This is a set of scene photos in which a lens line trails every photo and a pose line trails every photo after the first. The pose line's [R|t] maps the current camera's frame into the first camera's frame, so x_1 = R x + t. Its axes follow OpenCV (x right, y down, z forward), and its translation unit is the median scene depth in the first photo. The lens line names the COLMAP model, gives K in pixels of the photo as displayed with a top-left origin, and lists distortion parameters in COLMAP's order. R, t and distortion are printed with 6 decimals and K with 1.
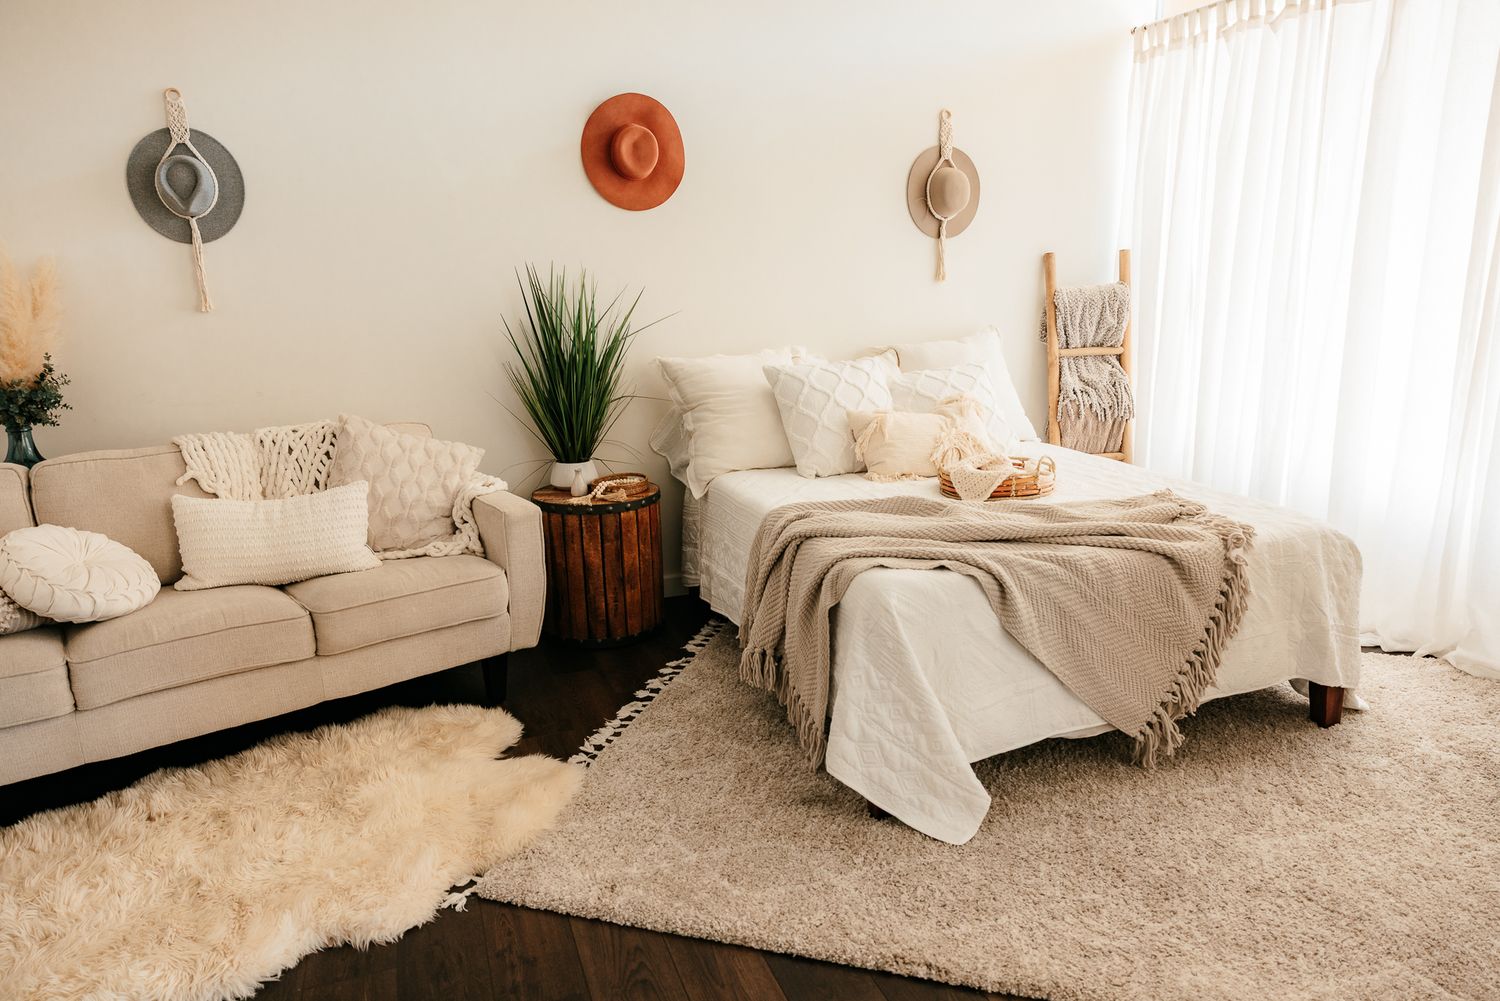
lens RADIAL K [[990.5, 0, 747.9], [0, 990.5, 496.4], [0, 0, 1]] dist [0.011808, -0.002160]
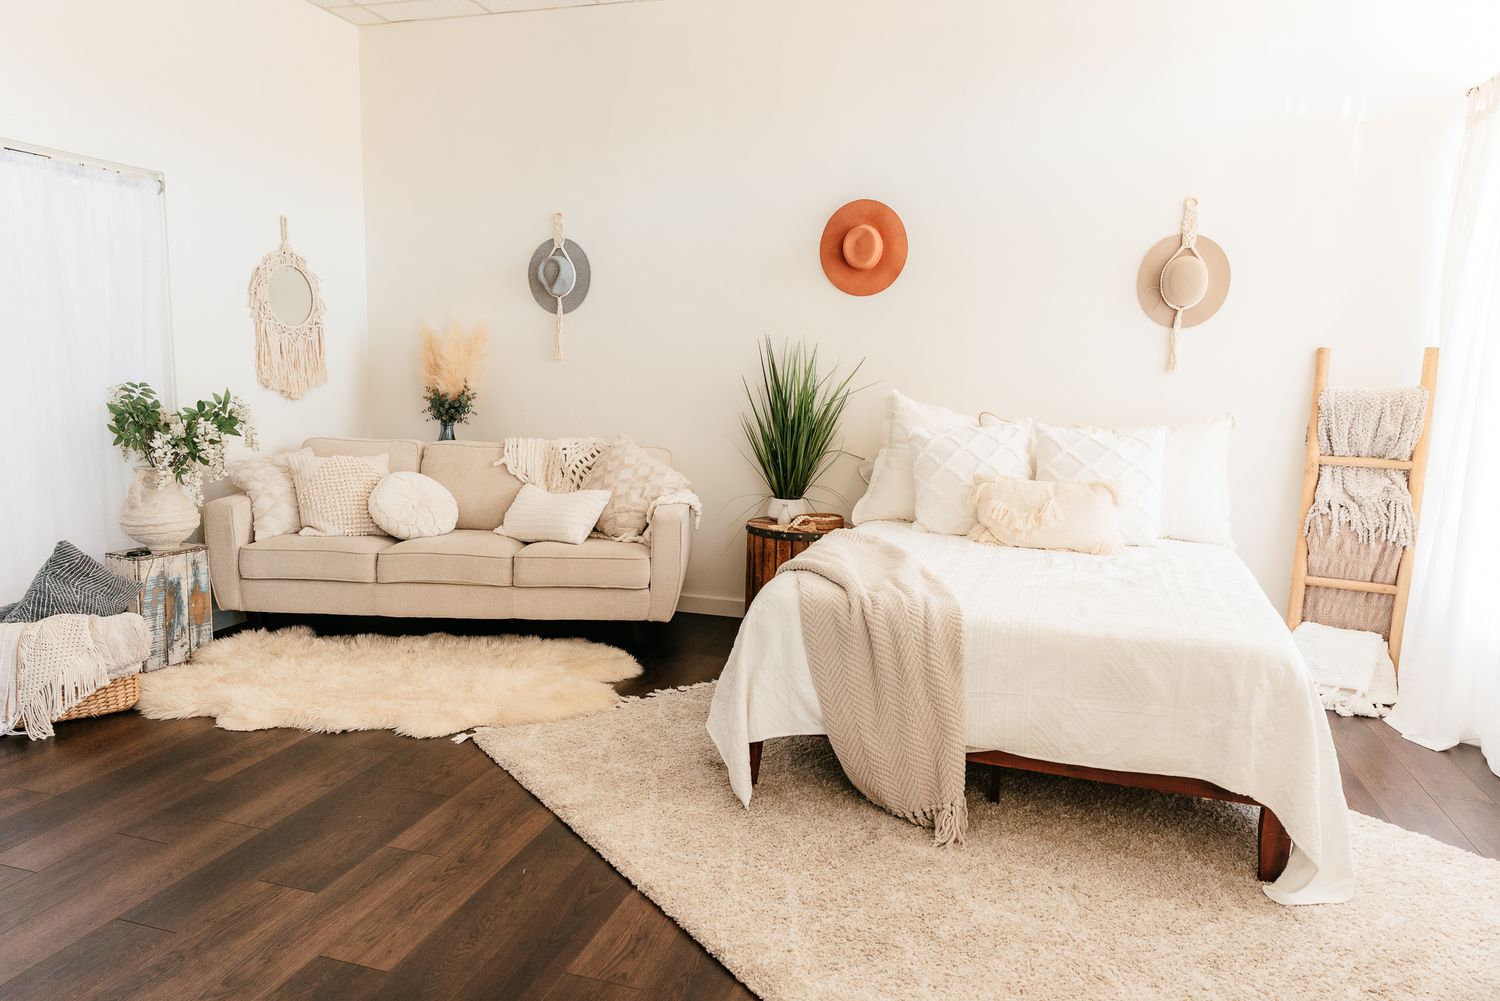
lens RADIAL K [[990.5, 0, 735.9], [0, 990.5, 512.2], [0, 0, 1]] dist [0.011808, -0.002160]
pose [[0.795970, 0.140148, -0.588889, 0.513386], [-0.180435, 0.983538, -0.009815, 0.004494], [0.577819, 0.114069, 0.808154, -0.012128]]
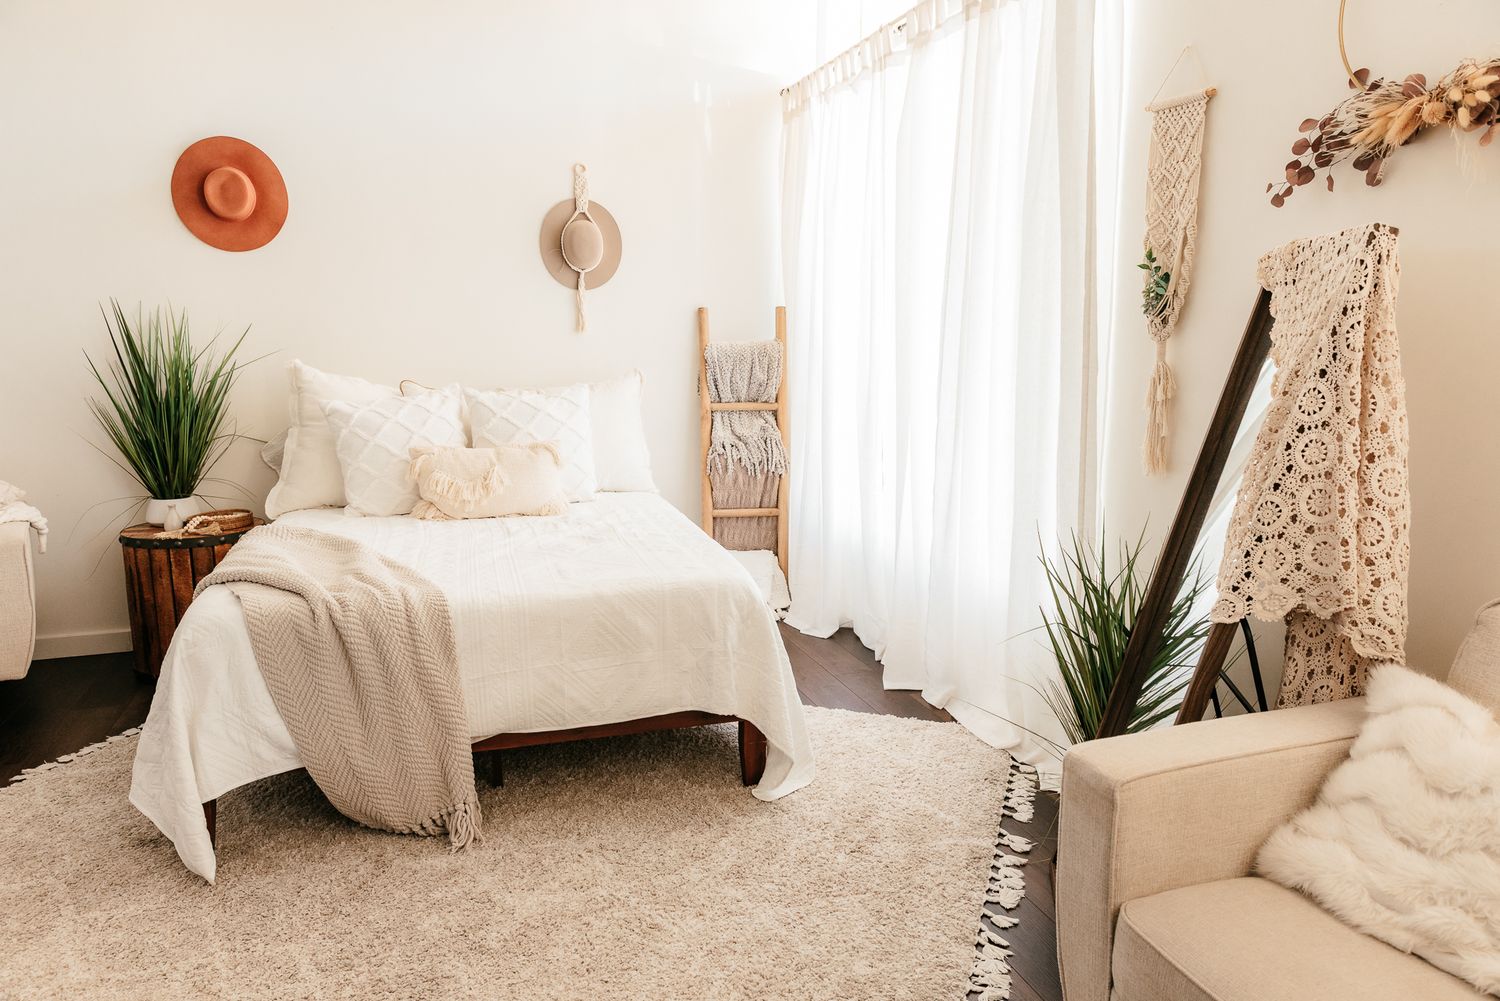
lens RADIAL K [[990.5, 0, 749.9], [0, 990.5, 510.6], [0, 0, 1]] dist [0.011808, -0.002160]
pose [[0.999467, 0.030643, -0.011256, 0.440705], [-0.031122, 0.998493, -0.045202, 0.004877], [0.009854, 0.045528, 0.998914, 0.007025]]
